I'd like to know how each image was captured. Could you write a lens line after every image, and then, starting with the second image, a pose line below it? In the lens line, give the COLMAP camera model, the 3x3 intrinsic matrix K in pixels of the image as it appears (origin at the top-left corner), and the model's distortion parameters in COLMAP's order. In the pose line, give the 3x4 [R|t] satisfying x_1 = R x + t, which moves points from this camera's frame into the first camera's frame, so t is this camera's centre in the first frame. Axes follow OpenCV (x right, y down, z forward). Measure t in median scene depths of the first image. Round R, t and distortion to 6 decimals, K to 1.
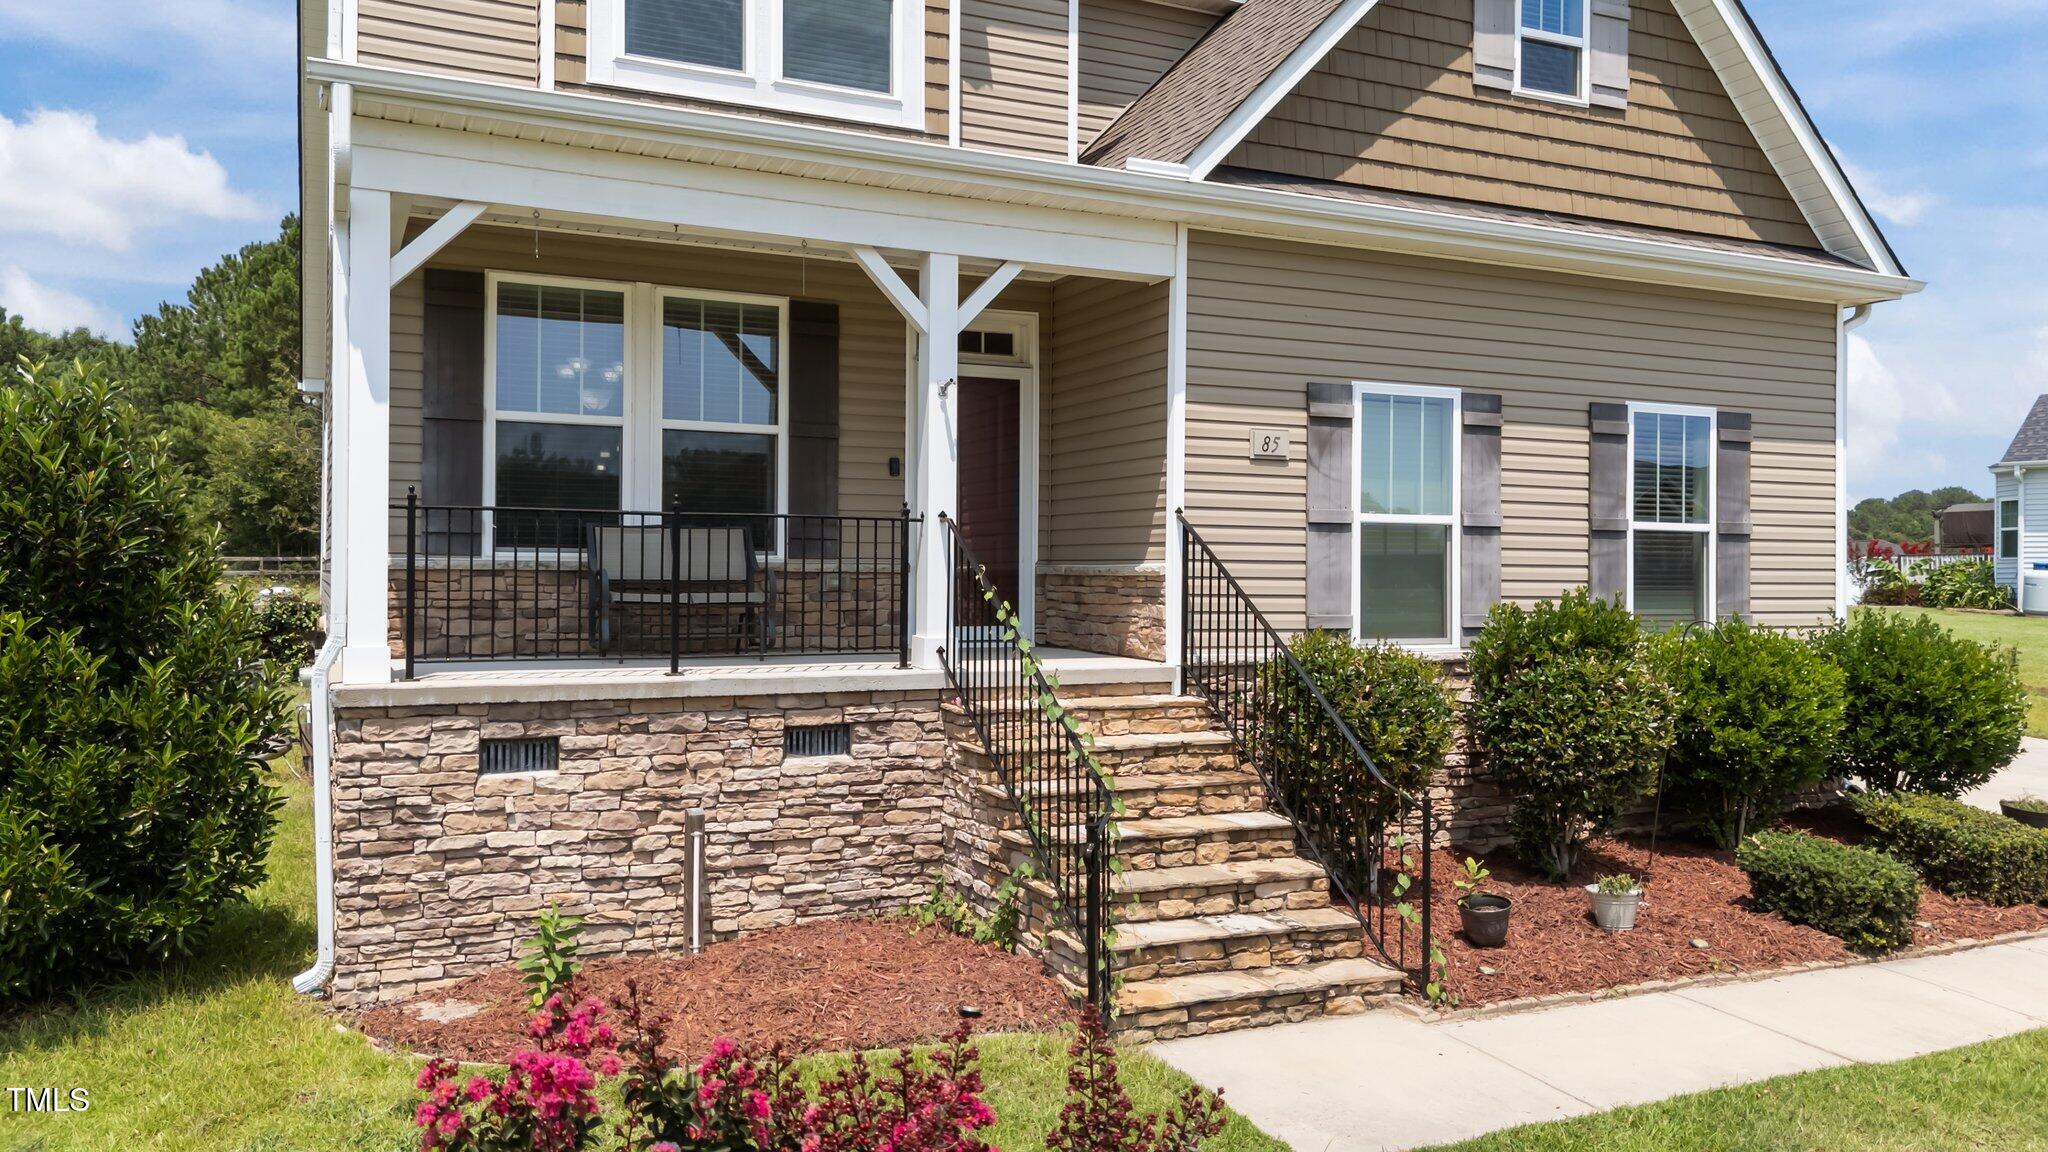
lens RADIAL K [[1501.2, 0, 1022.3], [0, 1501.2, 571.5], [0, 0, 1]] dist [0.087968, -0.118954]
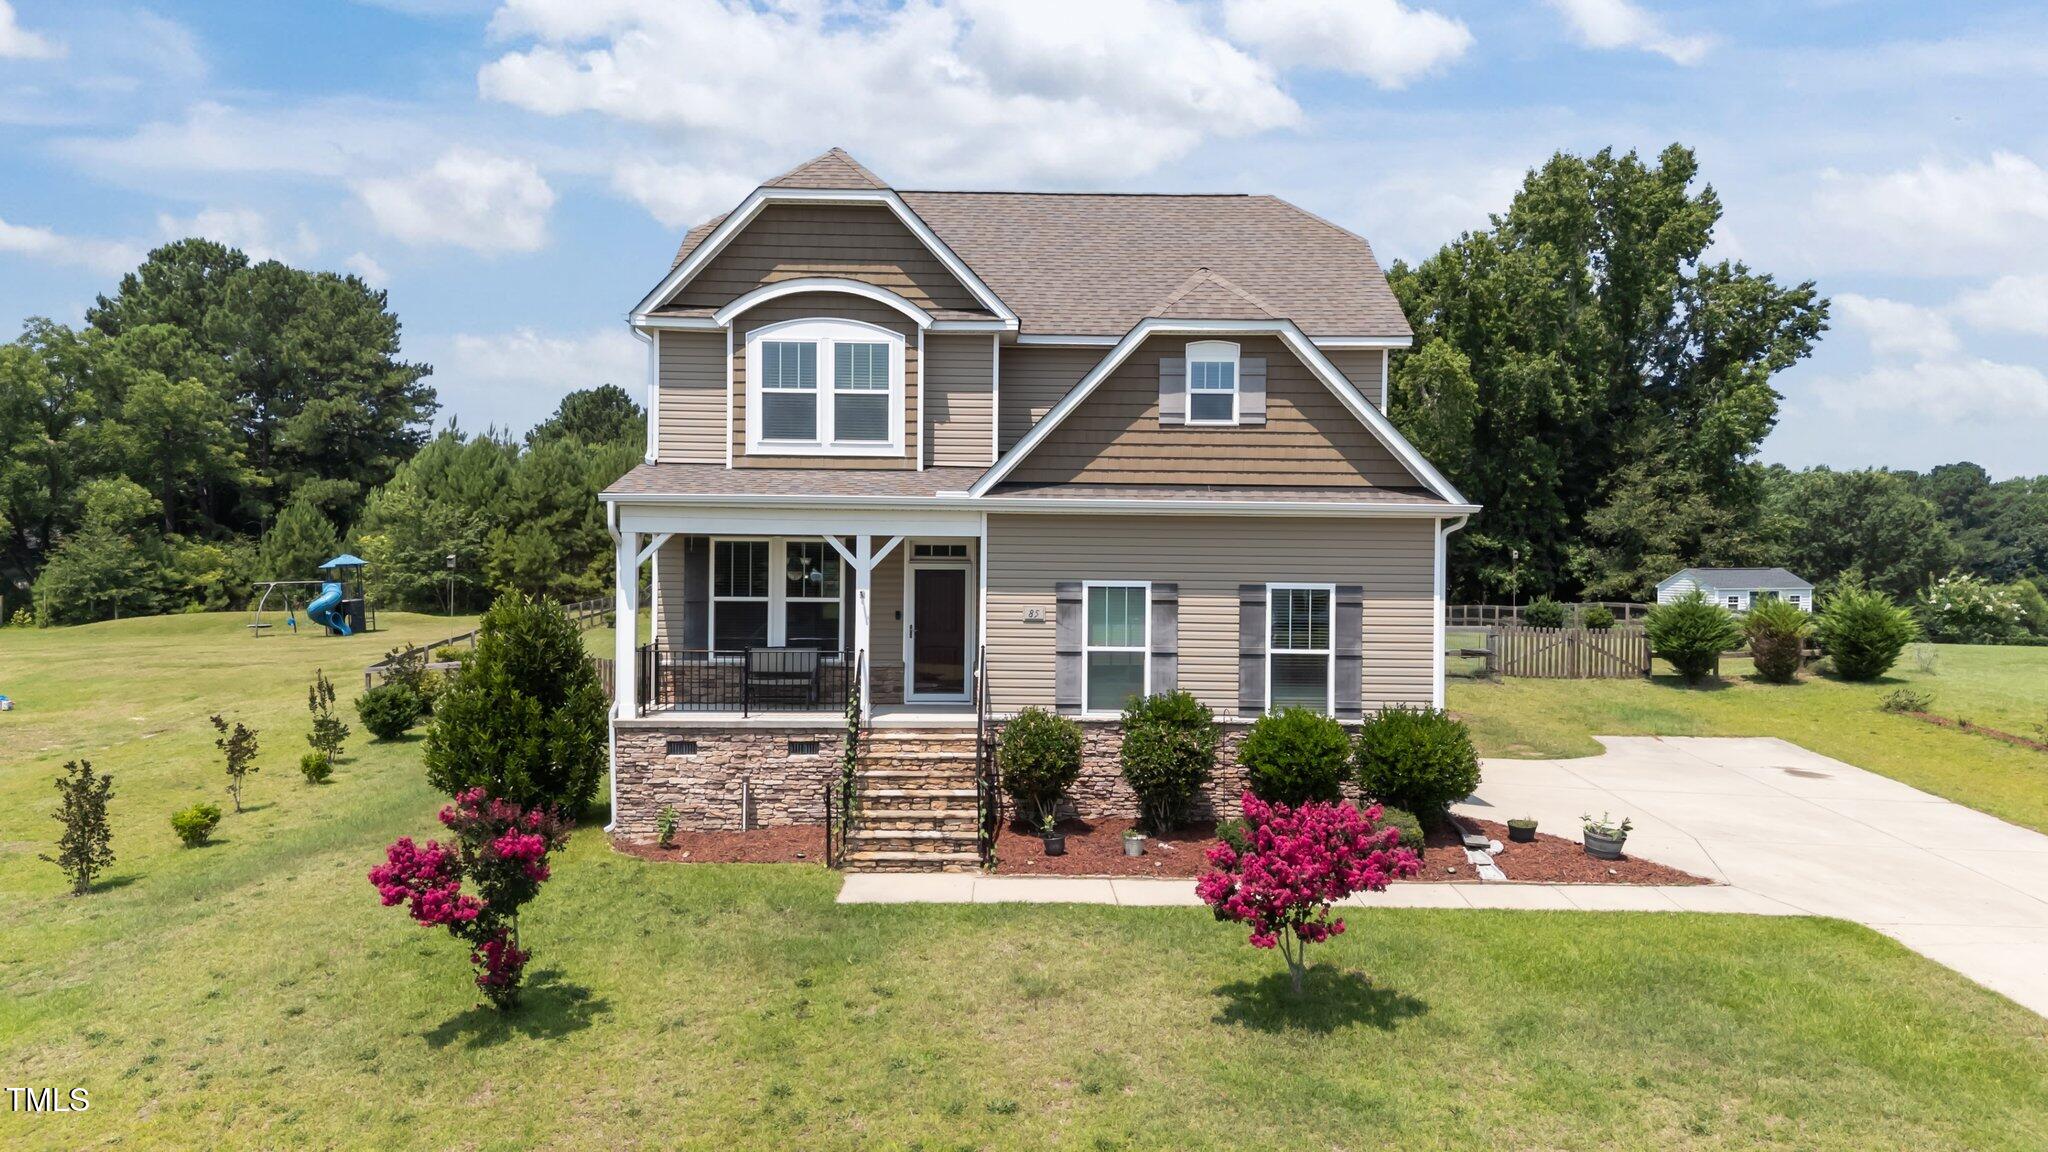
lens RADIAL K [[1501.2, 0, 1022.3], [0, 1501.2, 571.5], [0, 0, 1]] dist [0.087968, -0.118954]
pose [[0.913681, 0.003322, -0.406418, 1.116339], [-0.002085, 0.999992, 0.003487, -0.169670], [0.406426, -0.002339, 0.913681, -0.992136]]
